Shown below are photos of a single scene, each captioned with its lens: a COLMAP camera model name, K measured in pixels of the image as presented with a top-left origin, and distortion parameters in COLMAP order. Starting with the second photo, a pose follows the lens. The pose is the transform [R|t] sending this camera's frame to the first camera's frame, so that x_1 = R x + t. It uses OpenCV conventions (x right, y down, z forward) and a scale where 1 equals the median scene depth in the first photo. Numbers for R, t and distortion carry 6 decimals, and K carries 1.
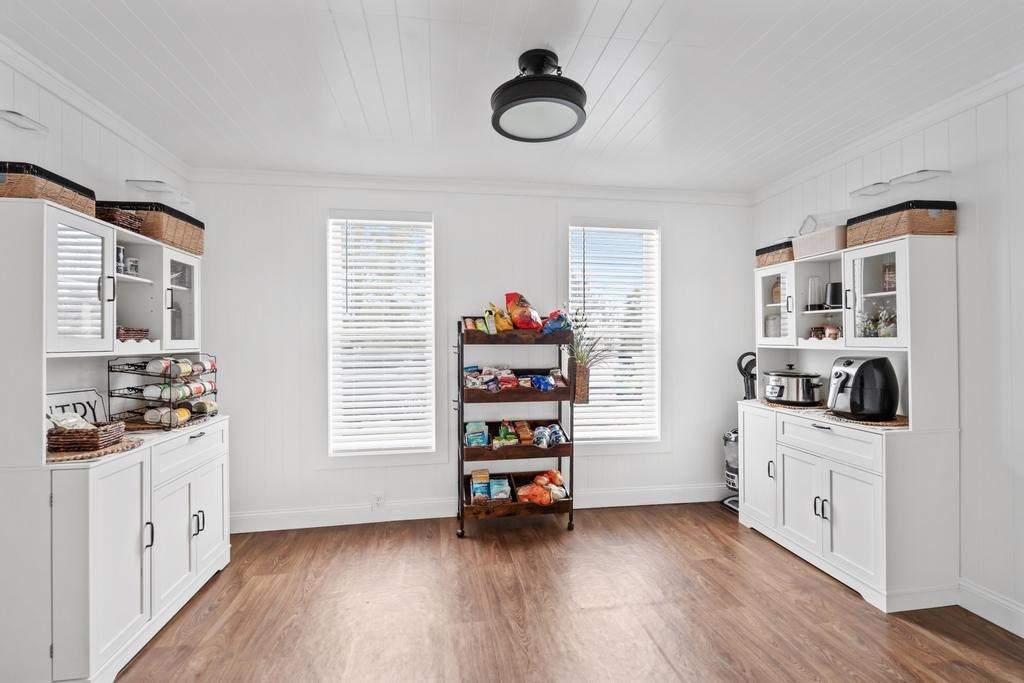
lens RADIAL K [[452.8, 0, 517.1], [0, 452.8, 341.4], [0, 0, 1]] dist [-0.000426, -0.000385]
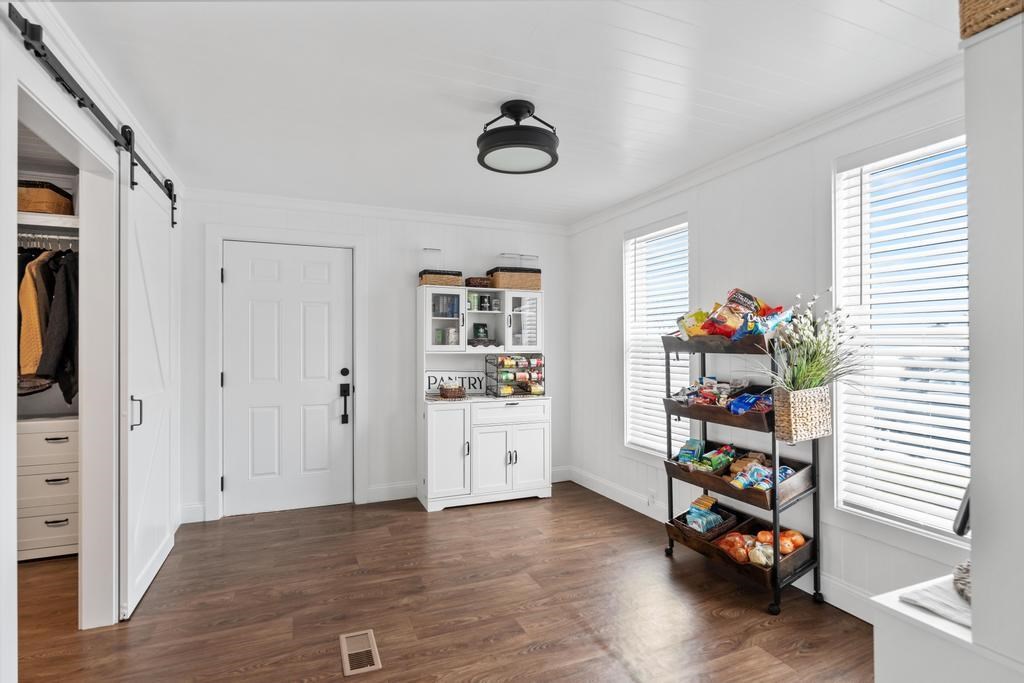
lens RADIAL K [[497.6, 0, 505.8], [0, 497.6, 340.4], [0, 0, 1]] dist [-0.000928, -0.000109]
pose [[0.255639, -0.000822, -0.966772, 1.039587], [-0.000906, 0.999999, -0.001090, -0.020233], [0.966772, 0.001154, 0.255638, 0.525945]]
